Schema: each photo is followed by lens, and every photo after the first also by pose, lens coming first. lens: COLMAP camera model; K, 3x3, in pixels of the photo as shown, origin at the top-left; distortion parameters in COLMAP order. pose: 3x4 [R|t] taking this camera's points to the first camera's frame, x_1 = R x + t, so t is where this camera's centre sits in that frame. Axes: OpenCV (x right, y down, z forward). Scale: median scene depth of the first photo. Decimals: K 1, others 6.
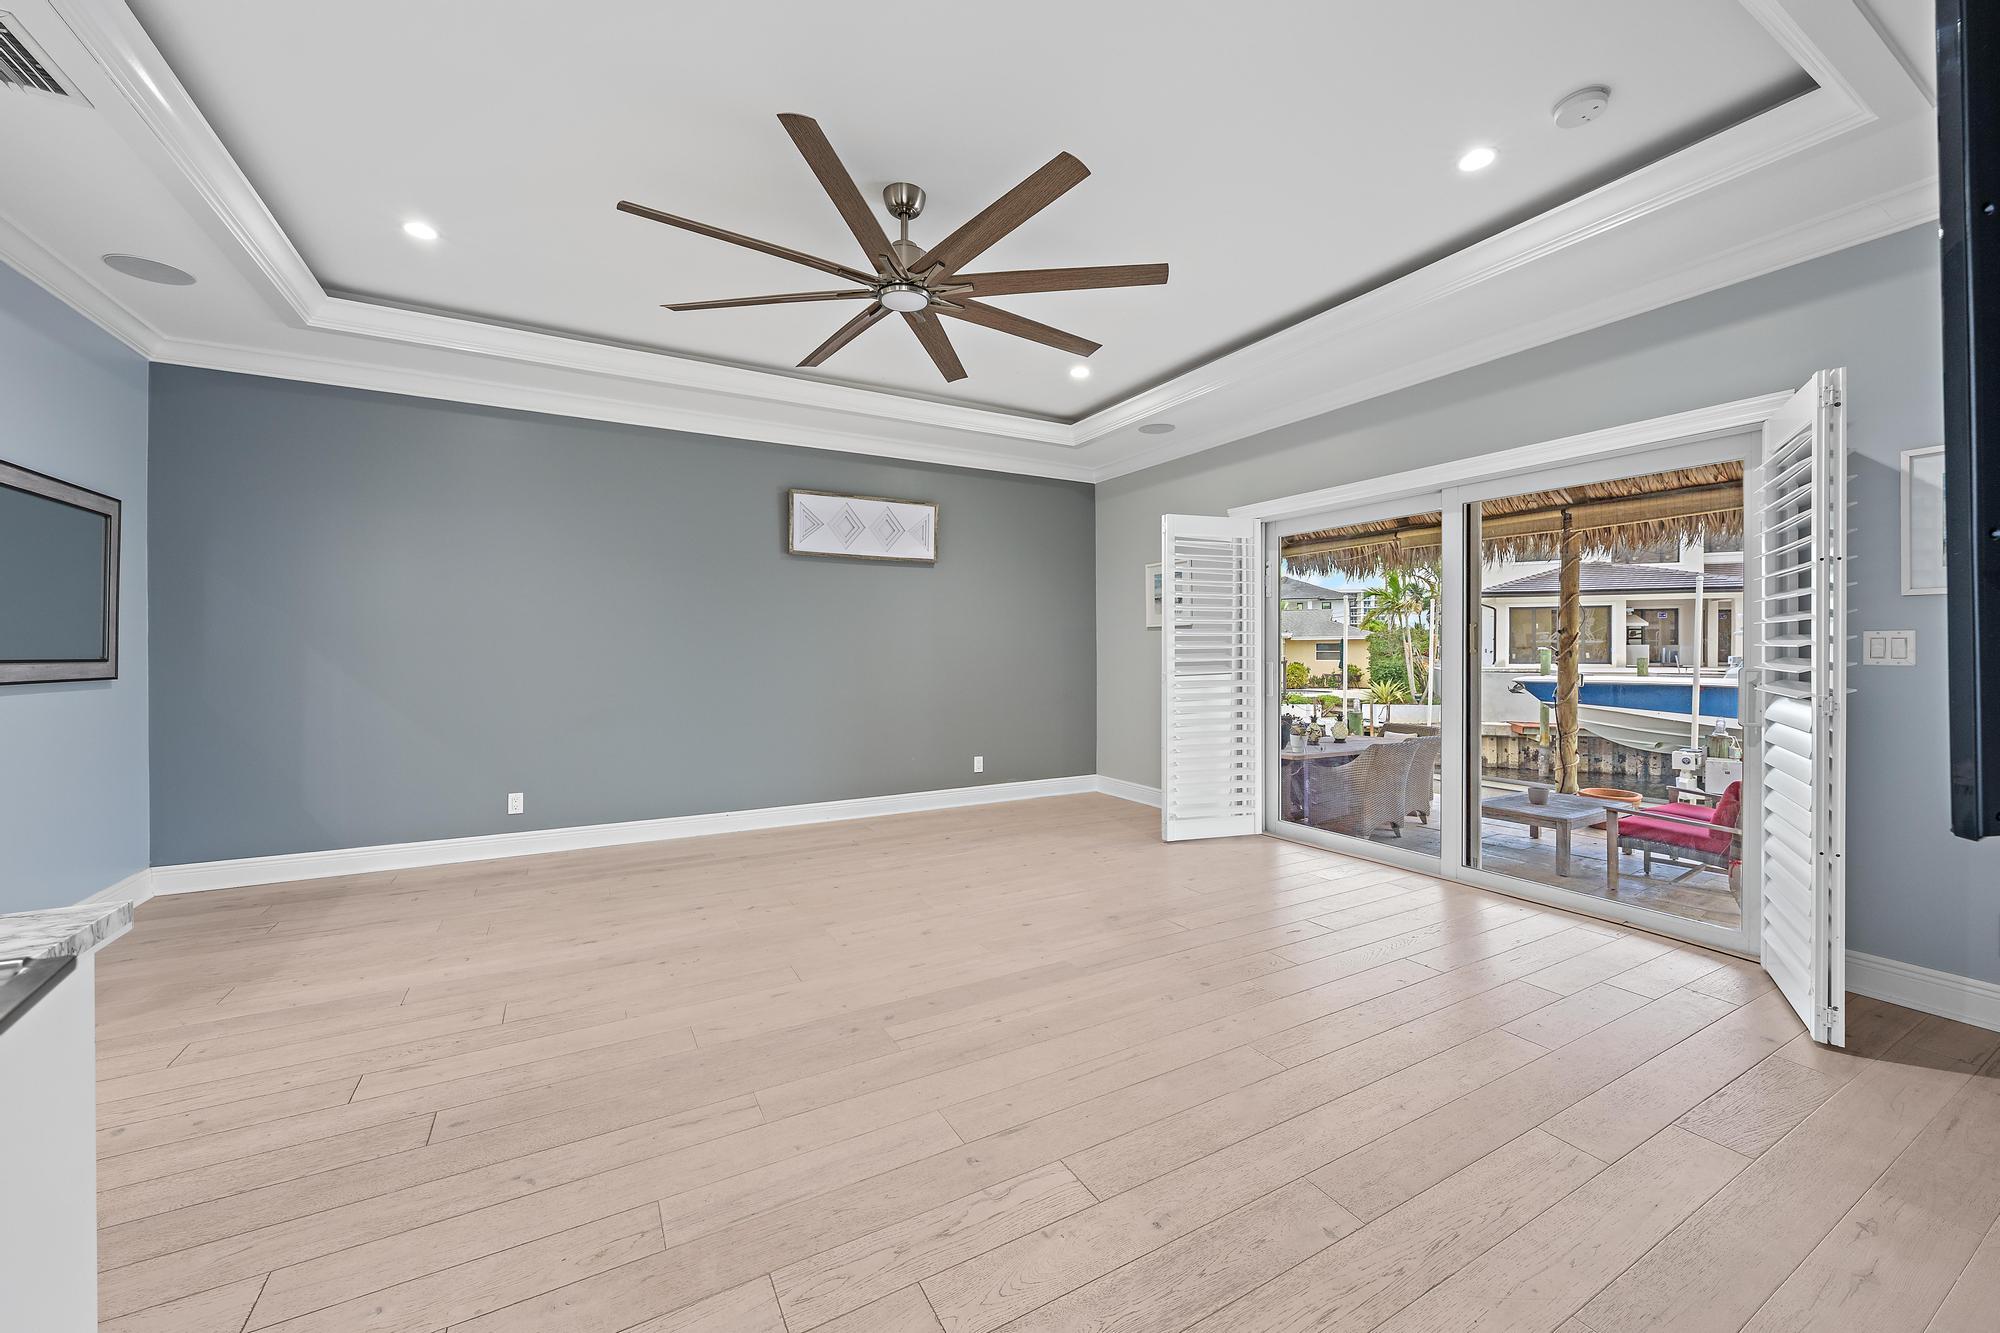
lens RADIAL K [[763.0, 0, 998.6], [0, 763.0, 655.1], [0, 0, 1]] dist [-0.001170, 0.000245]
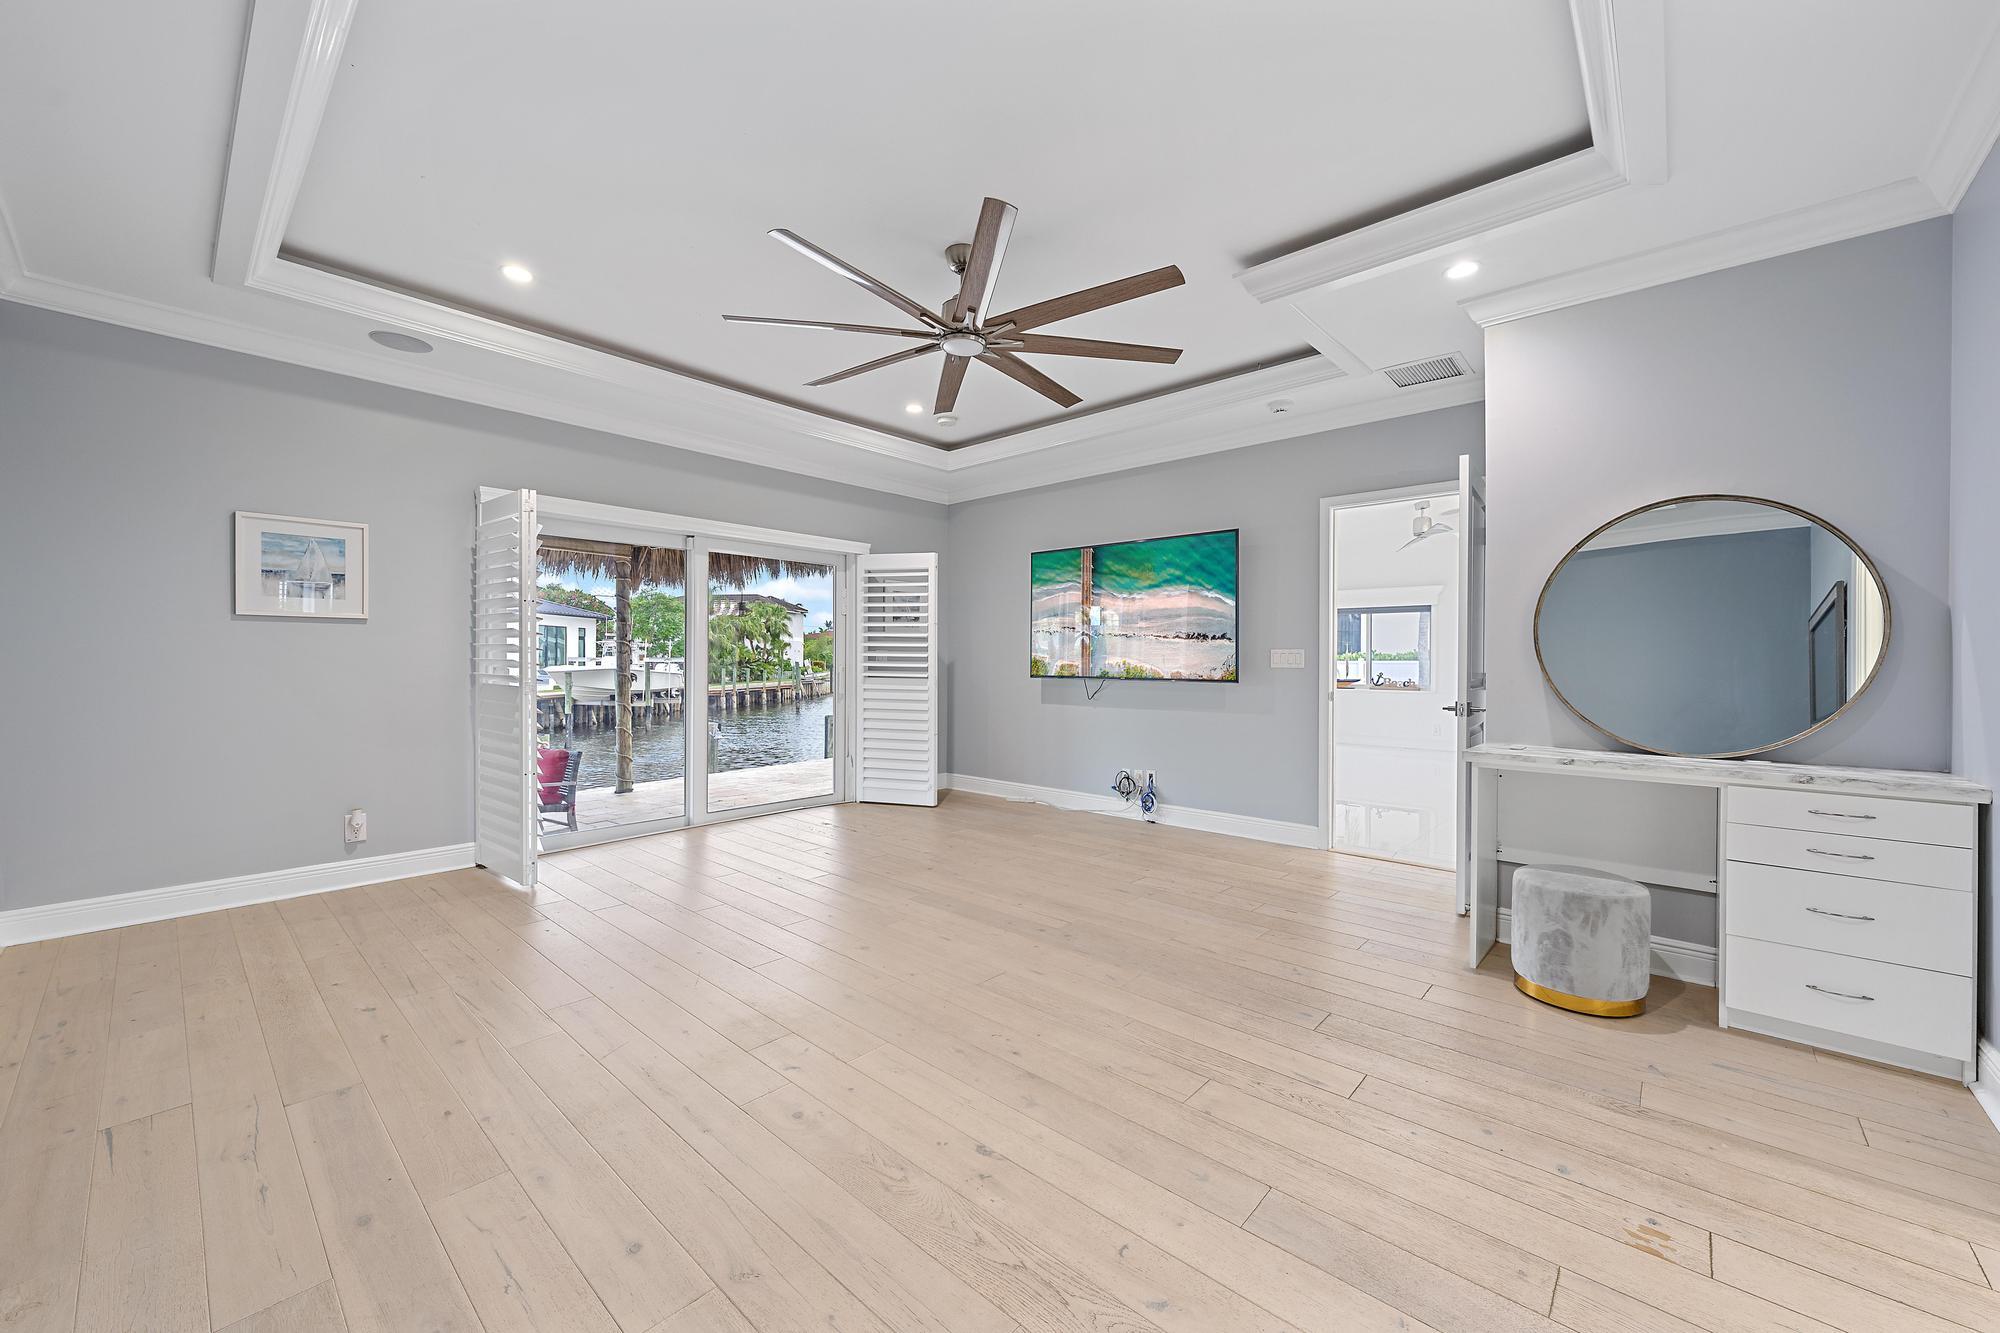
lens RADIAL K [[763.0, 0, 999.6], [0, 763.0, 662.6], [0, 0, 1]] dist [-0.001170, 0.000245]
pose [[-0.316136, -0.006344, 0.948693, -1.473124], [-0.001348, 0.999980, 0.006238, -0.004692], [-0.948713, 0.000693, -0.316138, 1.580410]]
